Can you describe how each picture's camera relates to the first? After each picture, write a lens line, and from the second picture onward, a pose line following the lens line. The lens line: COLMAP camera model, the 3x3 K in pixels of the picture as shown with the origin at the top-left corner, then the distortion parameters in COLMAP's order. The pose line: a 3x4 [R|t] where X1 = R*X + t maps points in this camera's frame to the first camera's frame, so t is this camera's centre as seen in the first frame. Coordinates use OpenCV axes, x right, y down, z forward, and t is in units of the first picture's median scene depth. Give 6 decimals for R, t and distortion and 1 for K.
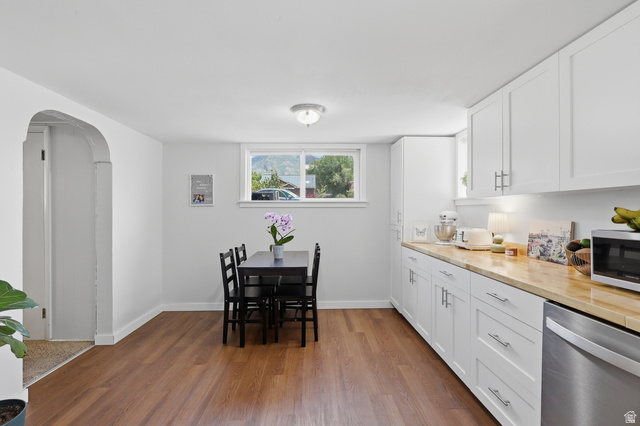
lens RADIAL K [[299.1, 0, 320.0], [0, 299.1, 213.0], [0, 0, 1]] dist [0.000836, 0.000233]
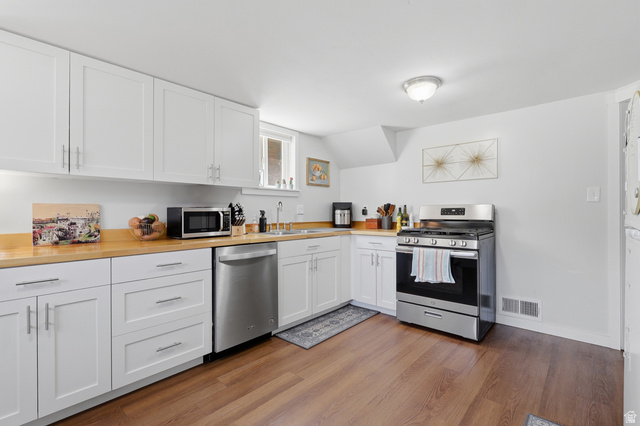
lens RADIAL K [[299.1, 0, 320.0], [0, 299.1, 213.0], [0, 0, 1]] dist [0.000836, 0.000233]
pose [[-0.726371, 0.006993, 0.687267, -0.525315], [0.011546, 0.999931, 0.002029, 0.064771], [-0.687206, 0.009409, -0.726402, 1.151339]]
